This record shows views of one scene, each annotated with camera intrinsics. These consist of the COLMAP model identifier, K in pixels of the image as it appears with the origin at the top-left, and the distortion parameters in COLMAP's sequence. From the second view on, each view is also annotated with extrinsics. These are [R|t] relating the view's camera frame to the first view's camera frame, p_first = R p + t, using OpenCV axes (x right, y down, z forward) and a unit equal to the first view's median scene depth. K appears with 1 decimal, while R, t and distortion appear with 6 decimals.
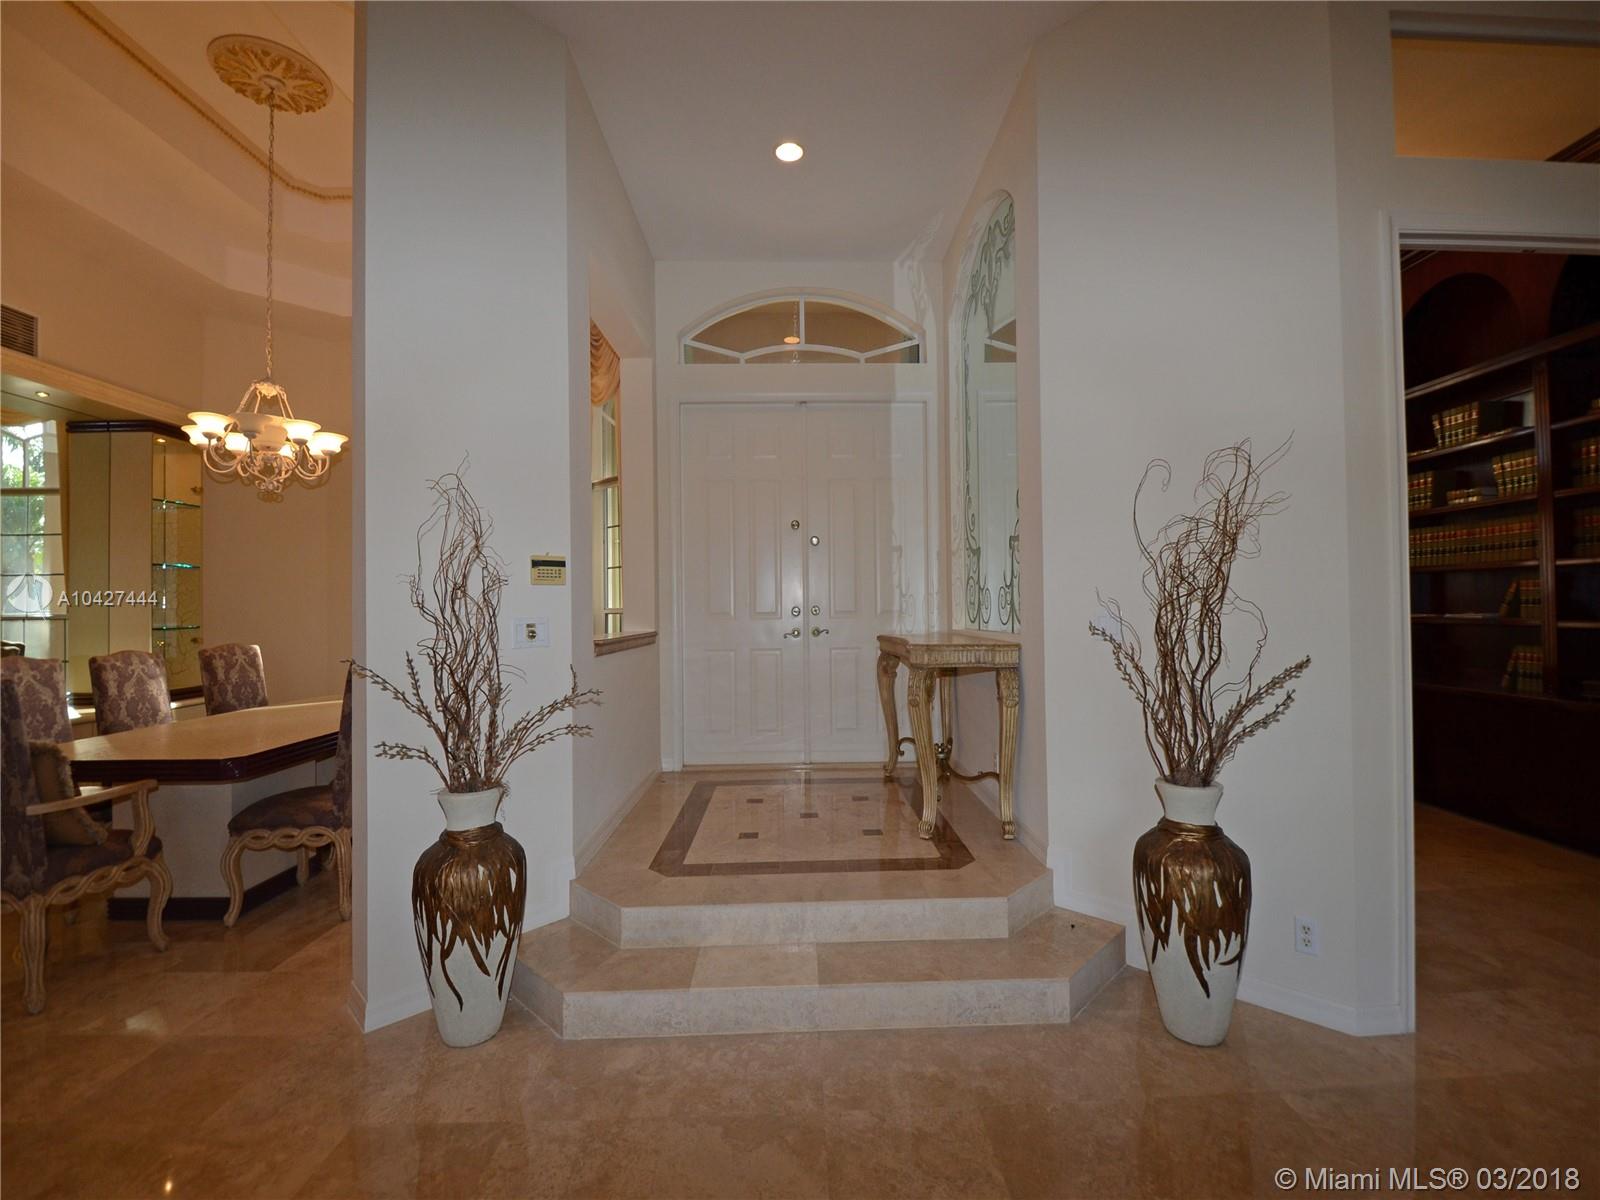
lens RADIAL K [[697.4, 0, 800.0], [0, 697.4, 600.0], [0, 0, 1]] dist [0.021565, -0.022918]
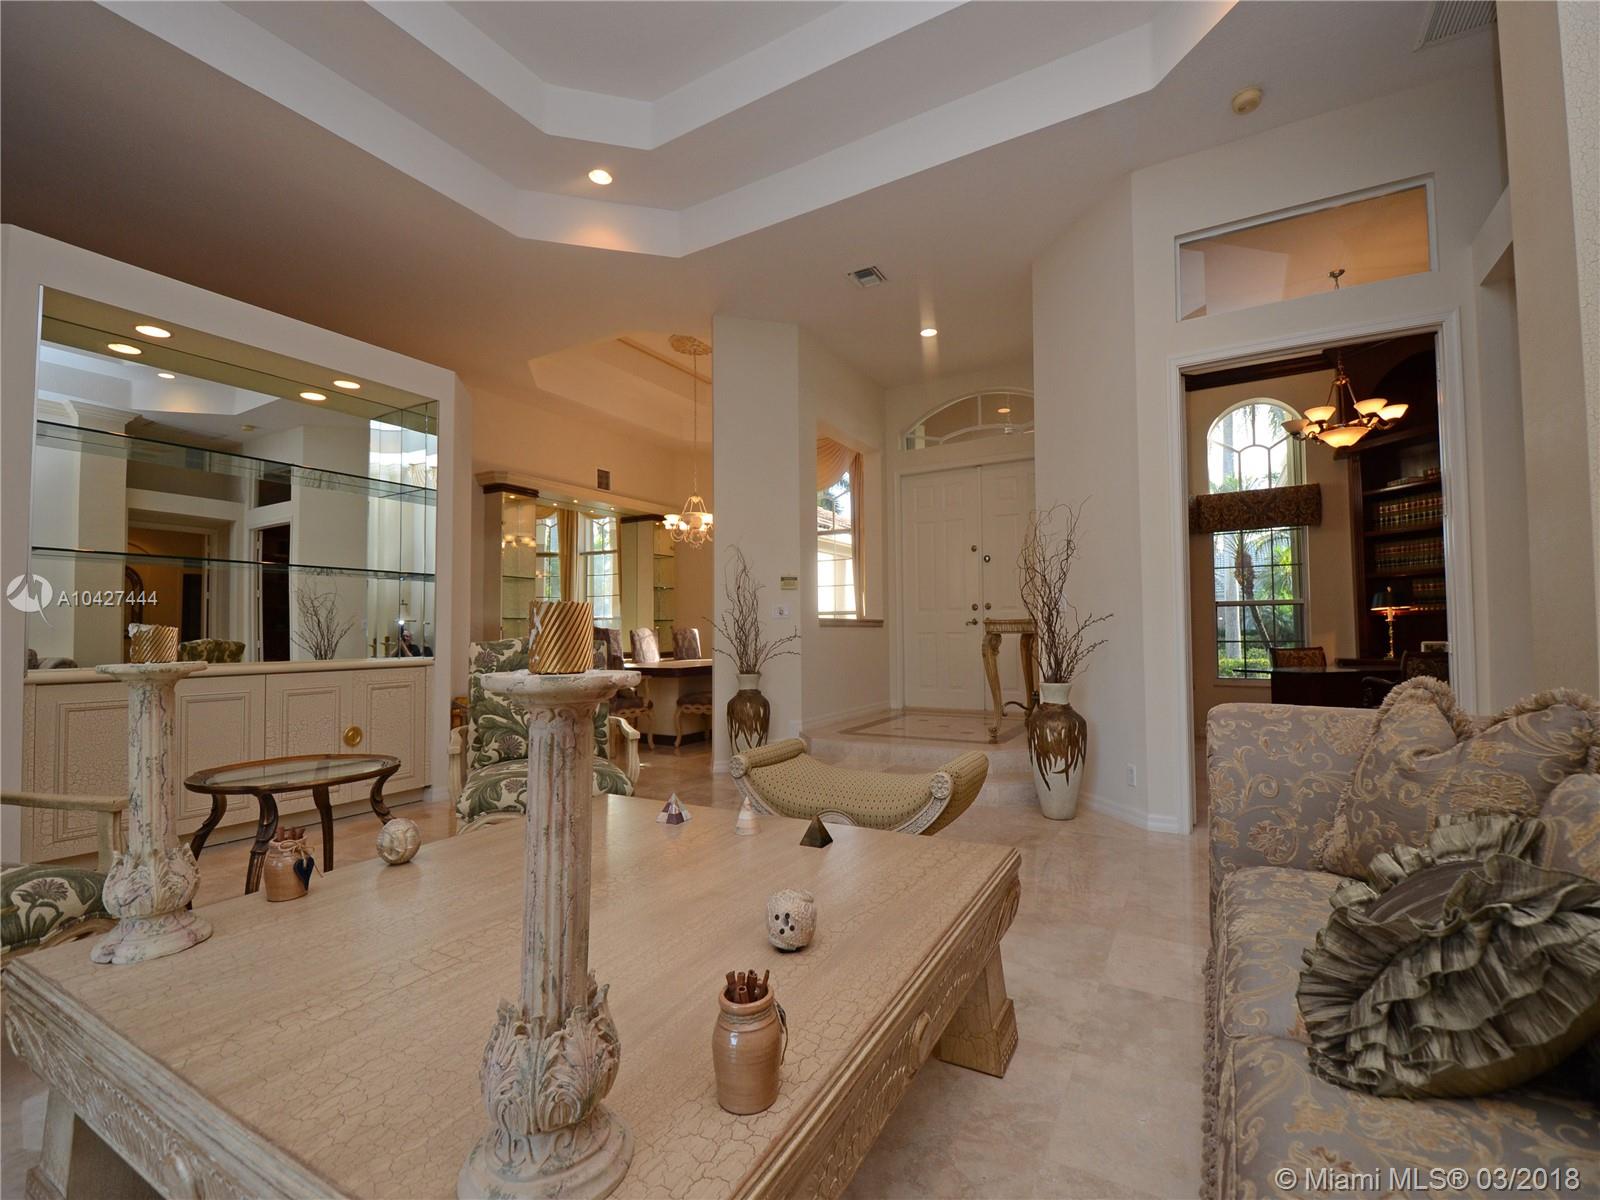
lens RADIAL K [[697.4, 0, 800.0], [0, 697.4, 600.0], [0, 0, 1]] dist [0.021565, -0.022918]
pose [[0.850503, -0.018526, -0.525644, 0.628194], [0.003275, 0.999547, -0.029930, 0.061471], [0.525960, 0.023734, 0.850178, -0.627221]]
